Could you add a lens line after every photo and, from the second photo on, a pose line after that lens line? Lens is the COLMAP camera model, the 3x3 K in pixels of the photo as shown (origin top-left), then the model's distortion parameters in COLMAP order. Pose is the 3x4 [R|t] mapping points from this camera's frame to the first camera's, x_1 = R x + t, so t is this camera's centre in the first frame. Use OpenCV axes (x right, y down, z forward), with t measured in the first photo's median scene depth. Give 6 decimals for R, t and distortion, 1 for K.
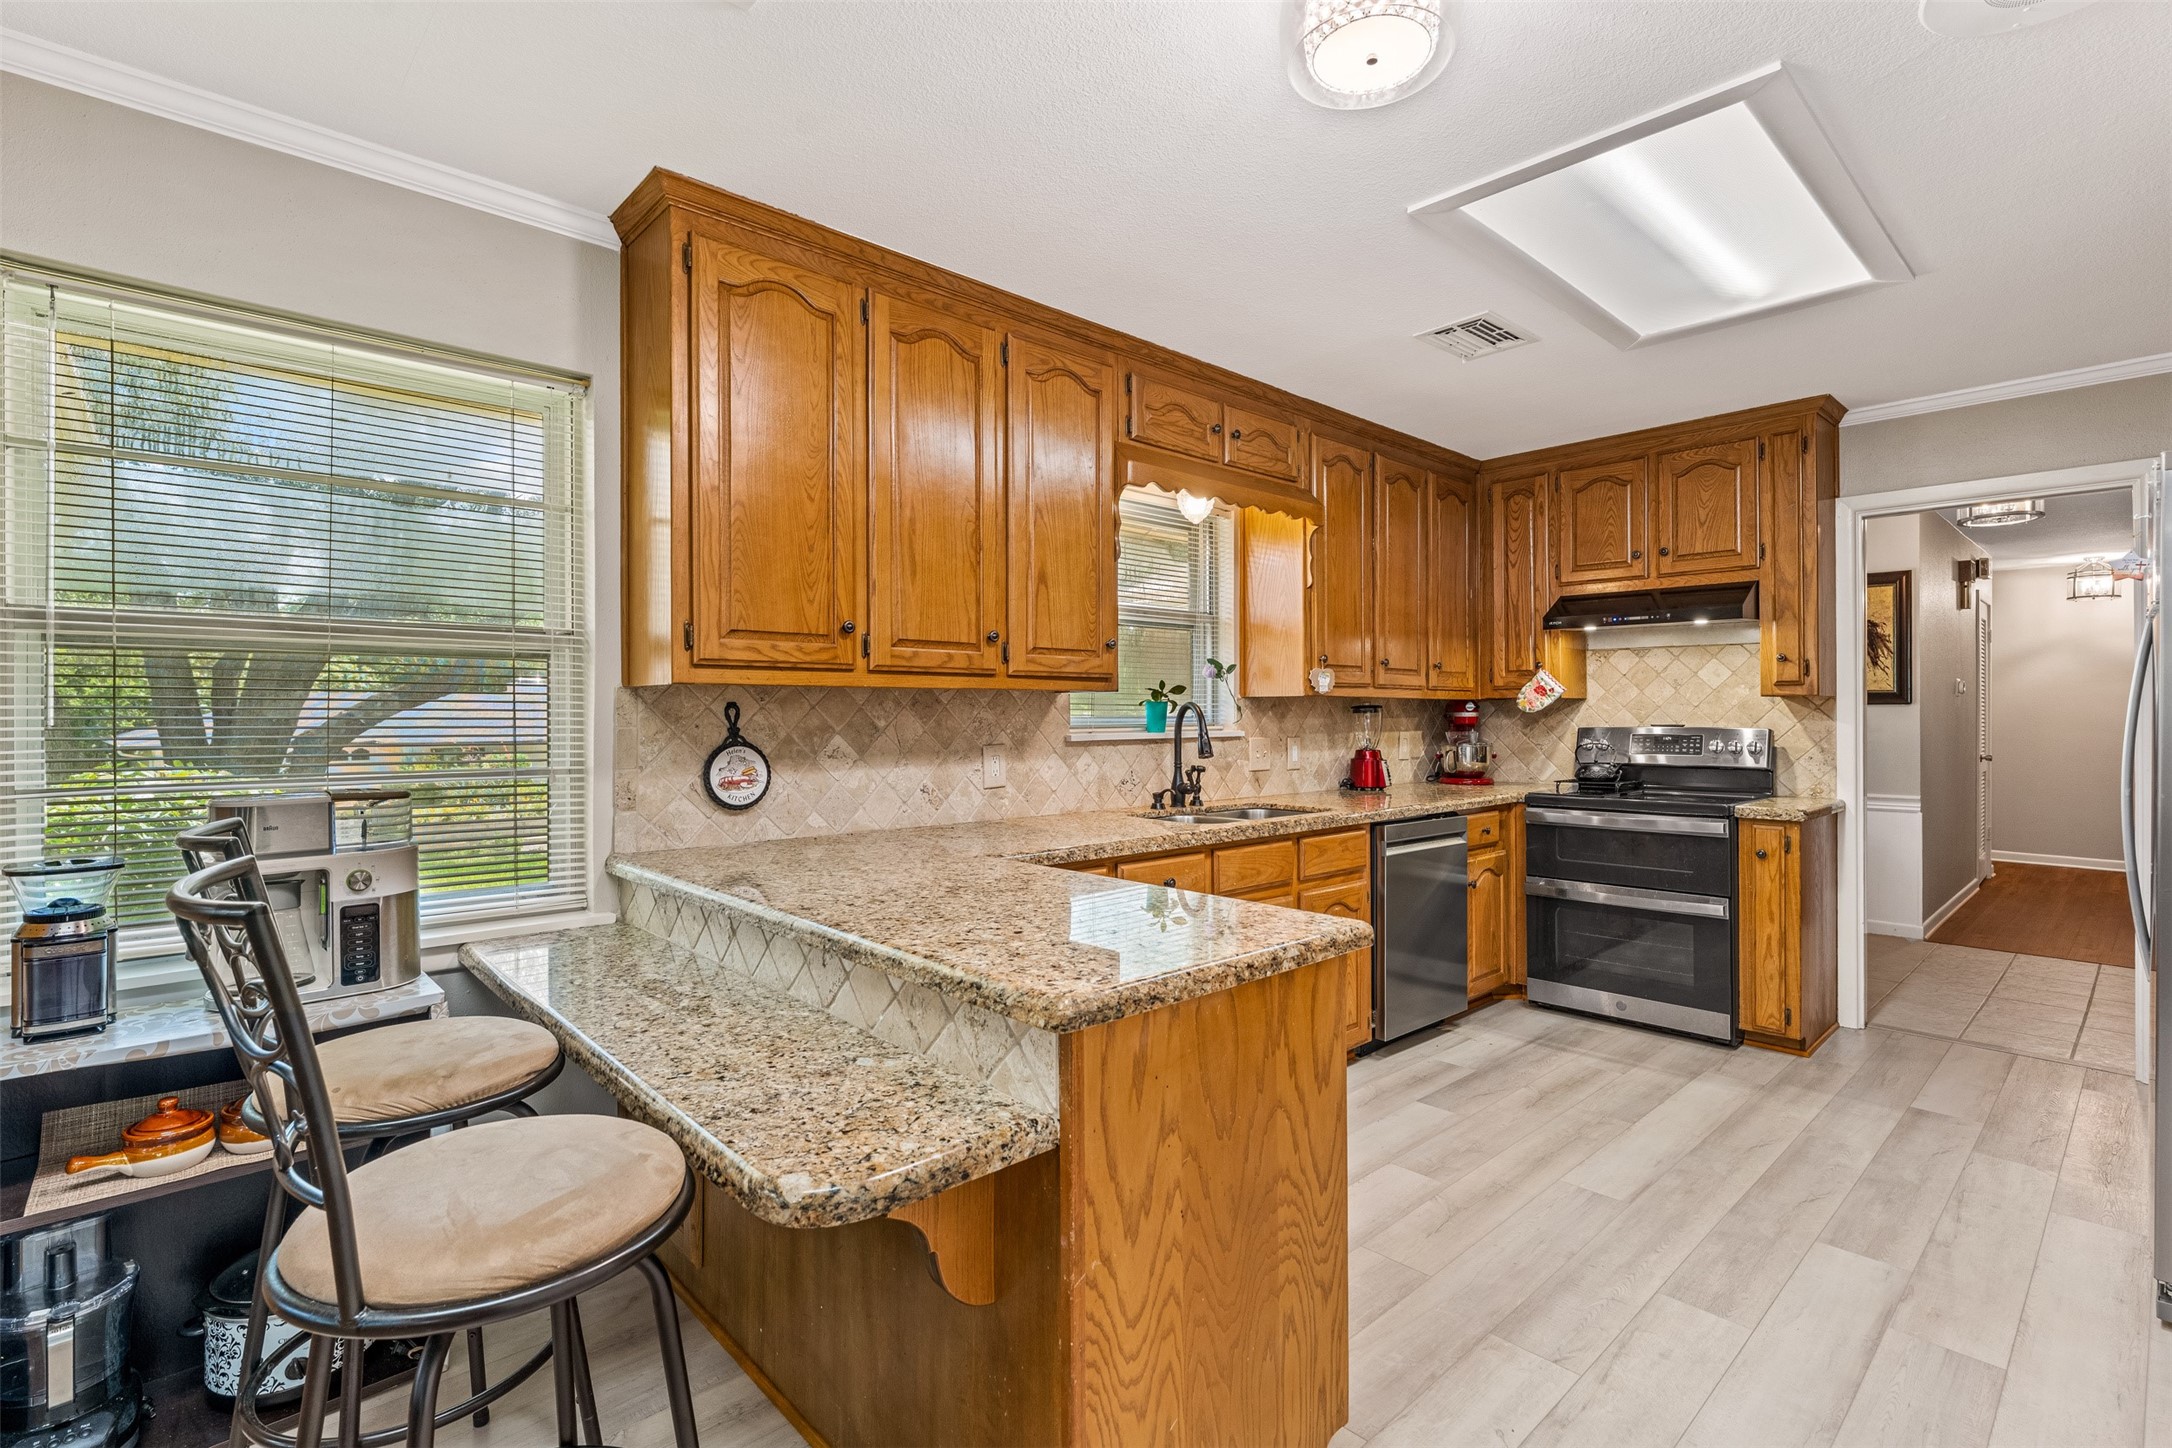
lens RADIAL K [[1003.2, 0, 1081.8], [0, 1003.2, 704.7], [0, 0, 1]] dist [0.000824, -0.000450]
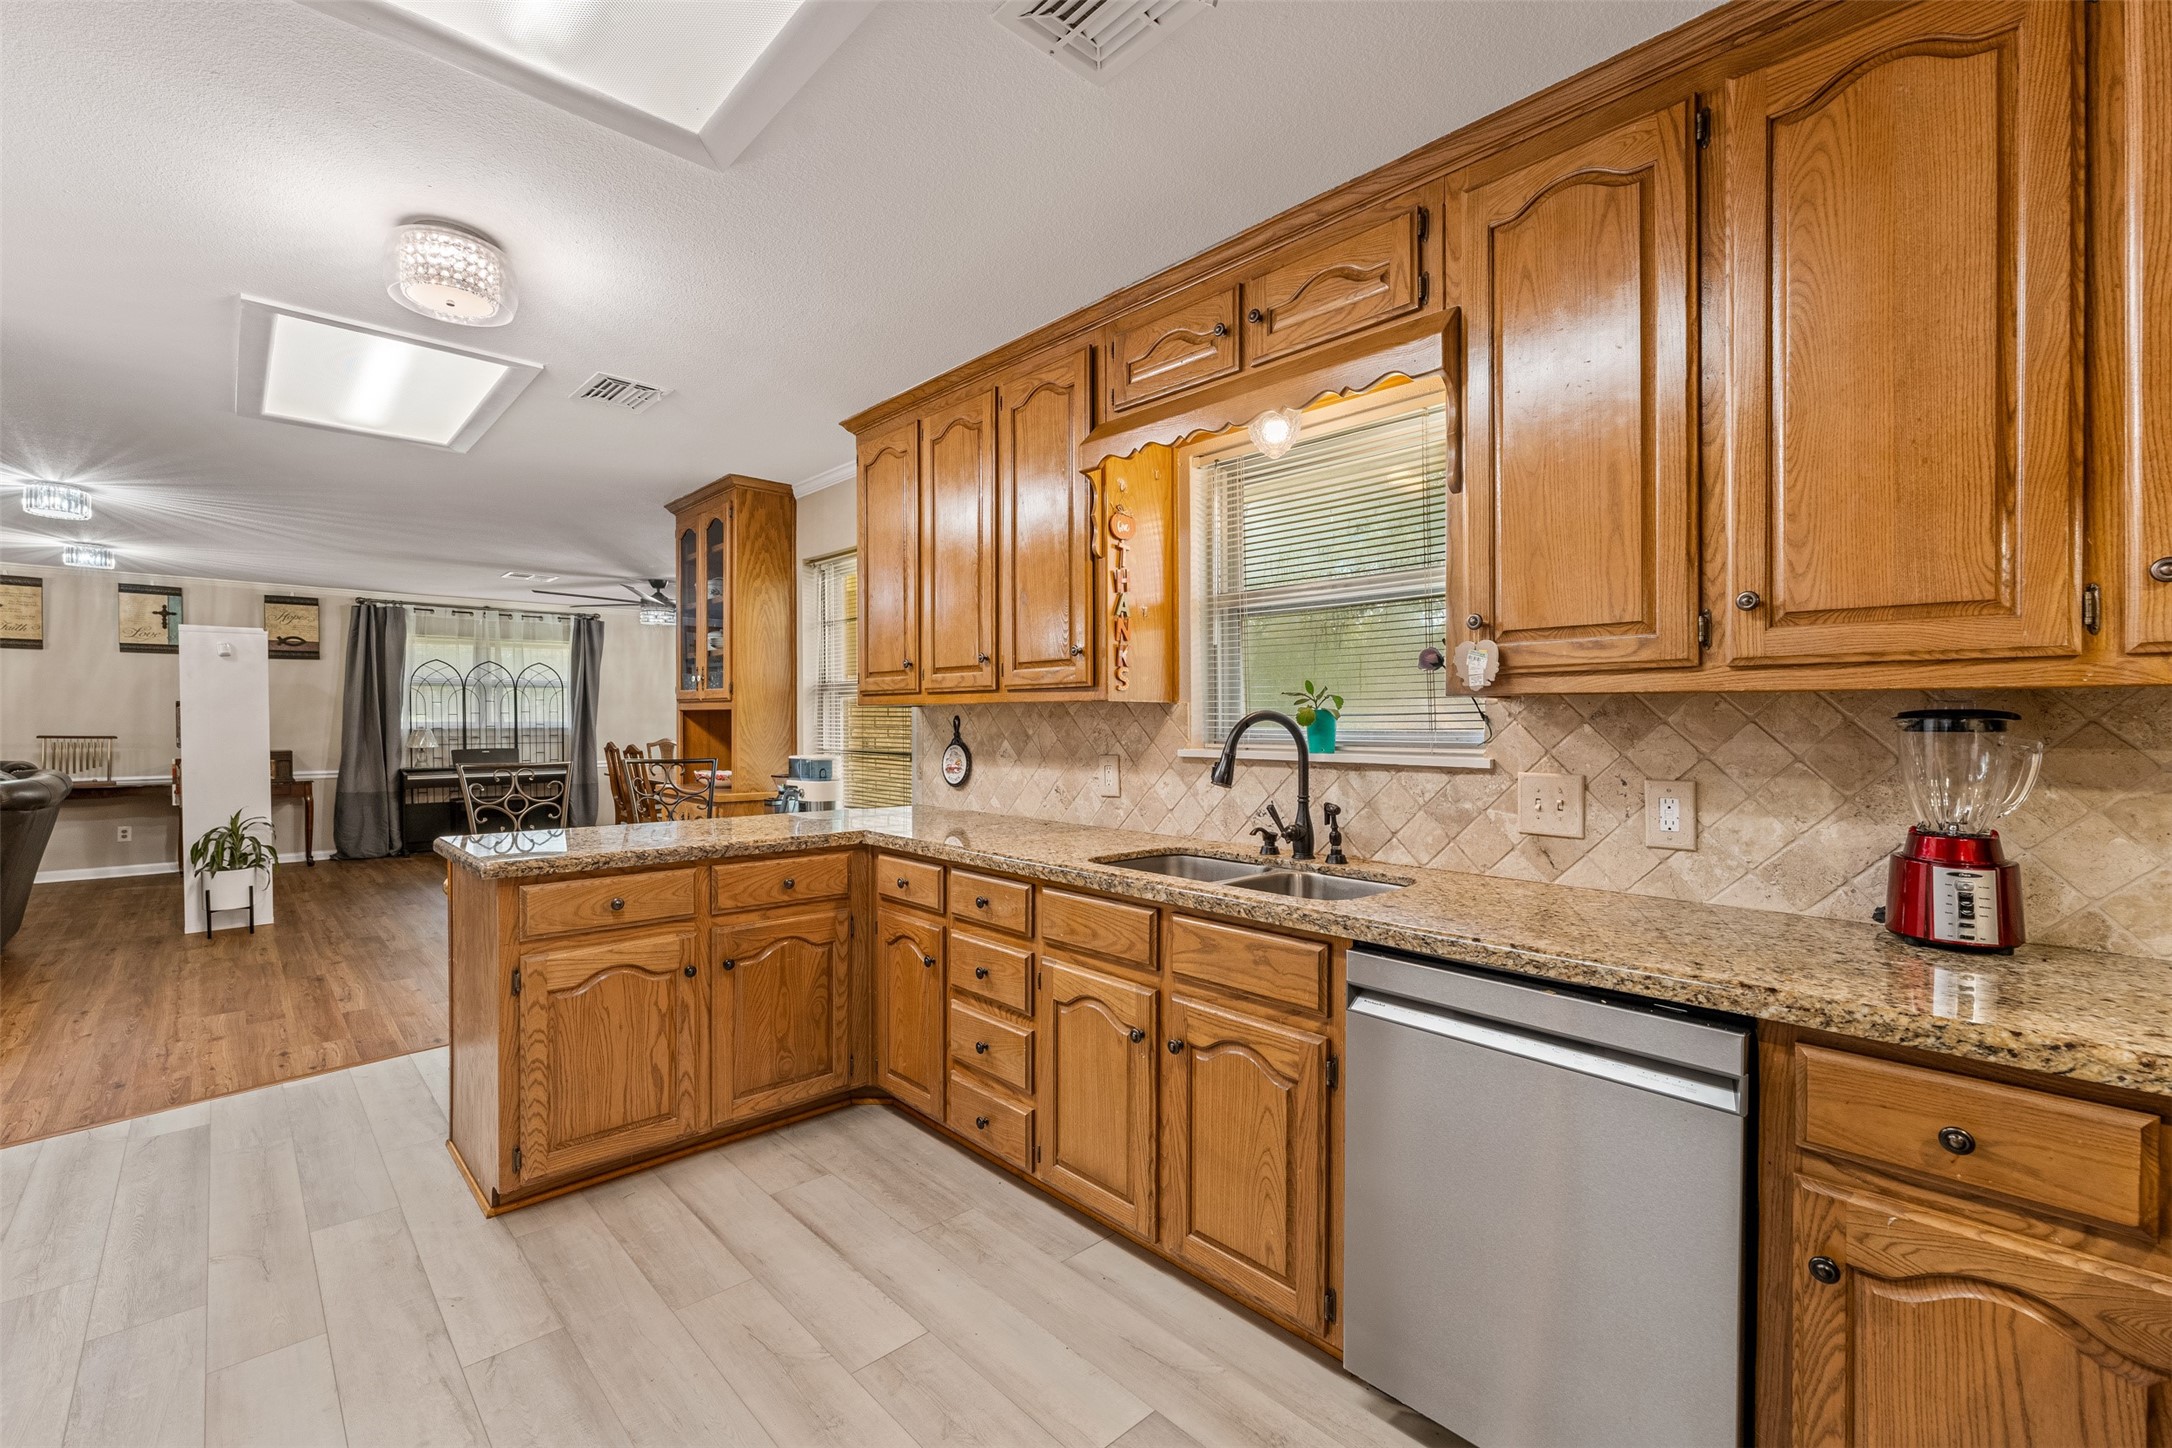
lens RADIAL K [[911.4, 0, 1080.7], [0, 911.4, 726.8], [0, 0, 1]] dist [-0.000569, -0.001277]
pose [[0.020683, 0.007507, -0.999758, 0.860298], [0.003937, 0.999963, 0.007590, 0.003817], [0.999778, -0.004093, 0.020652, 0.967122]]
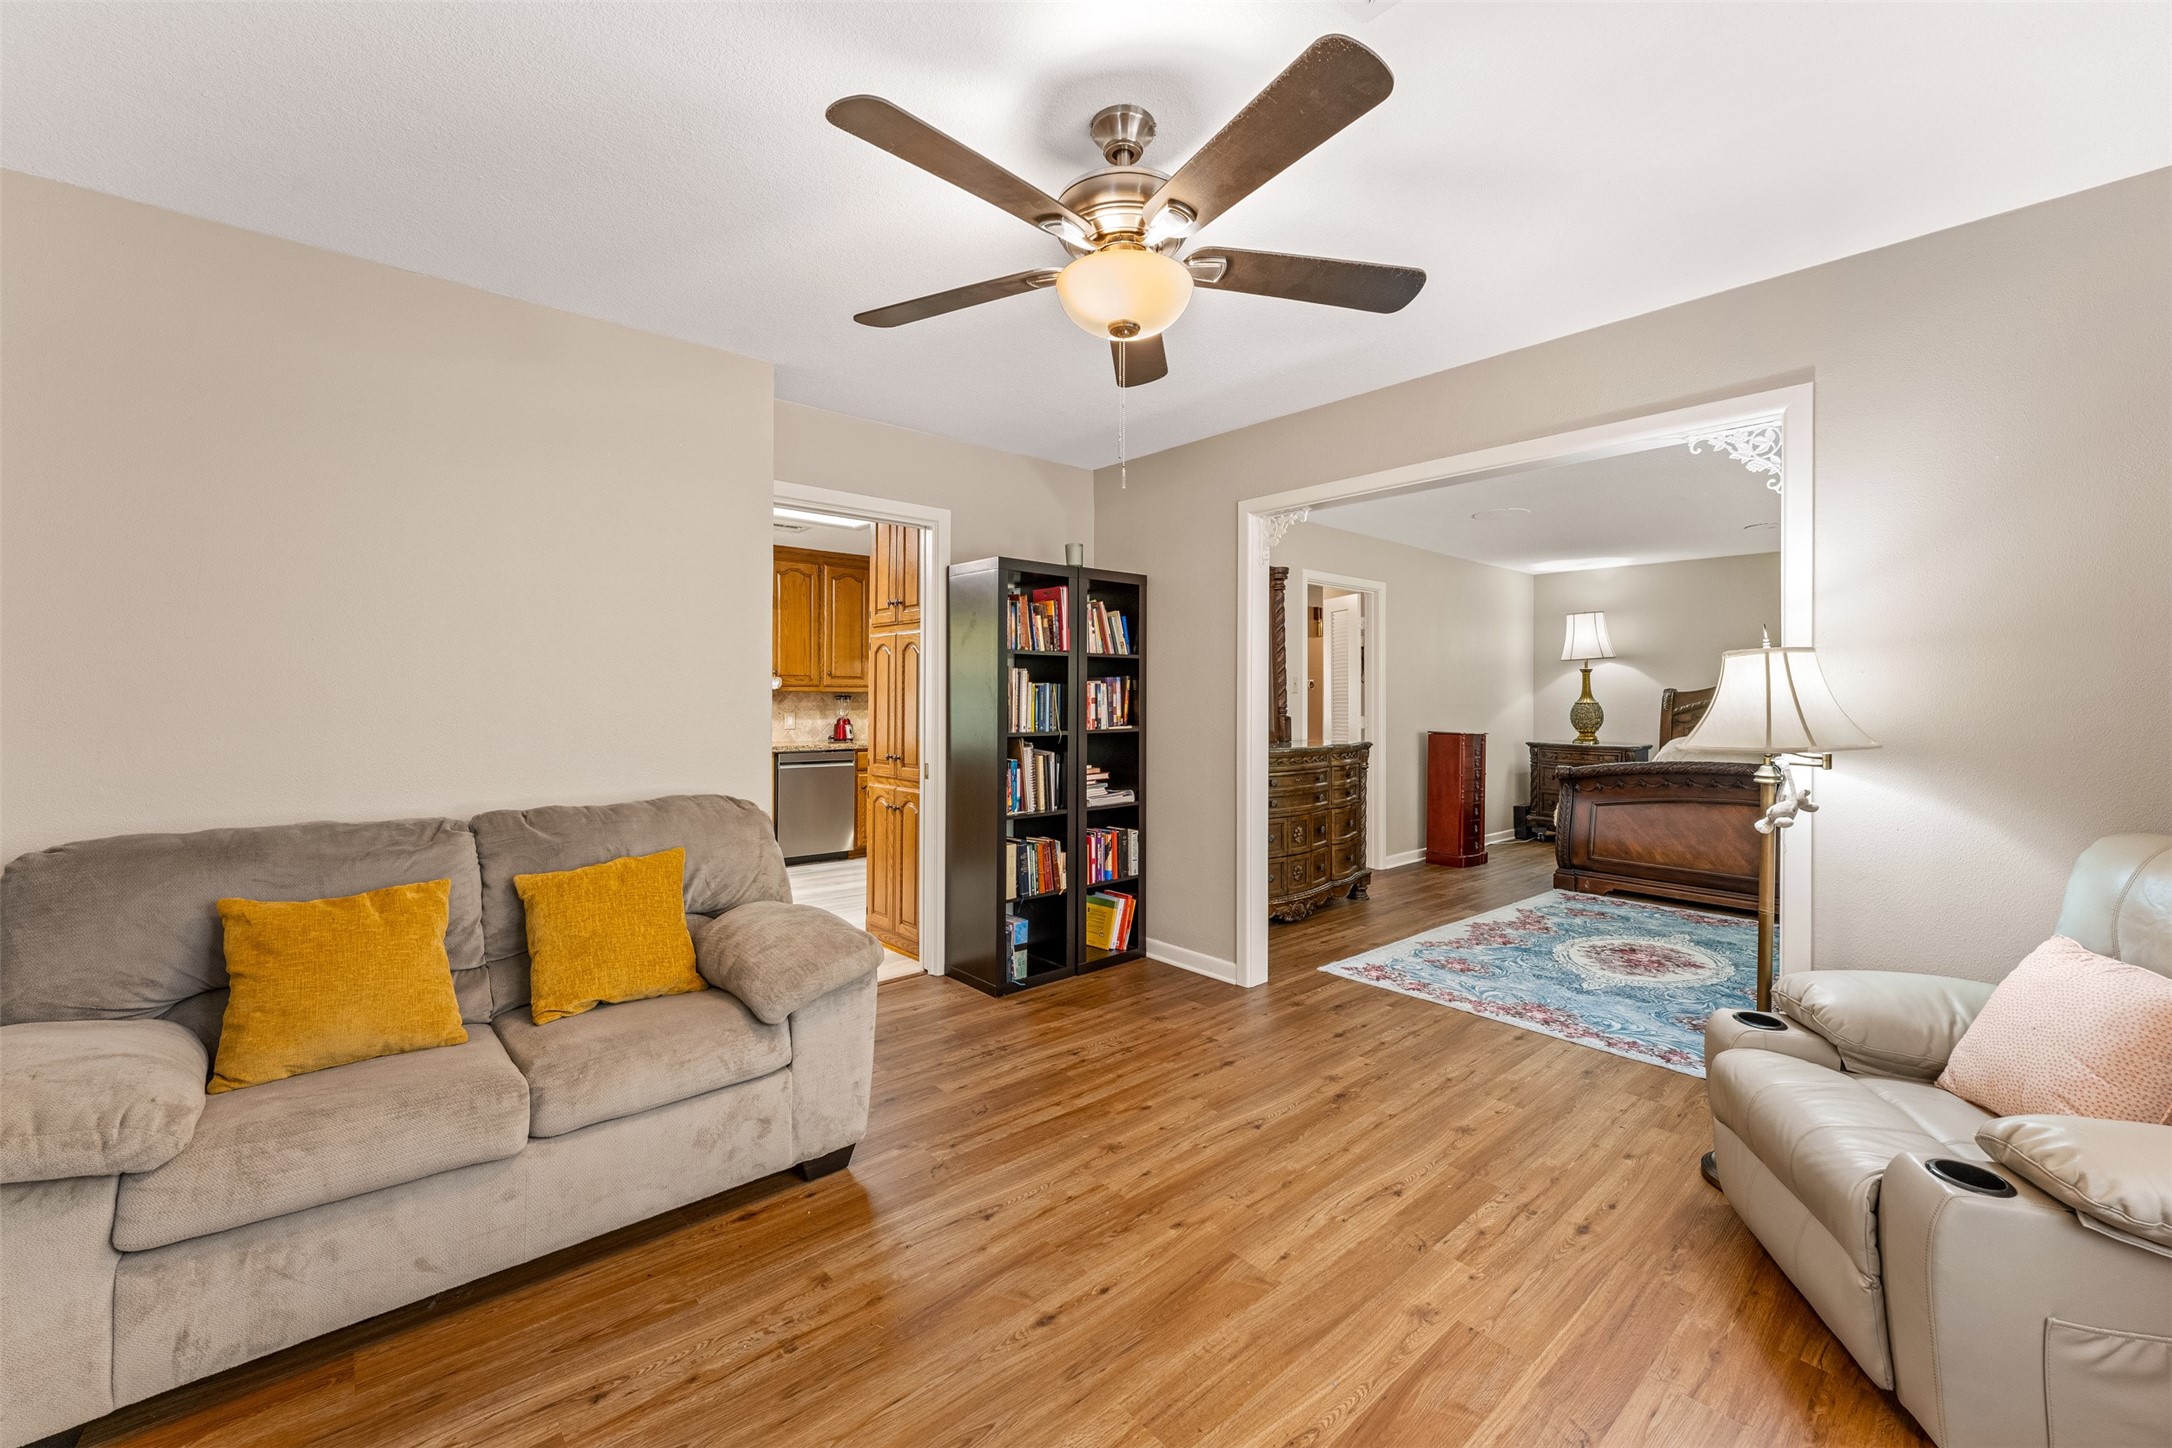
lens RADIAL K [[865.2, 0, 1084.7], [0, 865.2, 706.1], [0, 0, 1]] dist [-0.000849, -0.000469]
pose [[0.999857, 0.003558, -0.016513, 1.084229], [-0.003364, 0.999925, 0.011791, -0.000840], [0.016554, -0.011734, 0.999794, -0.865668]]
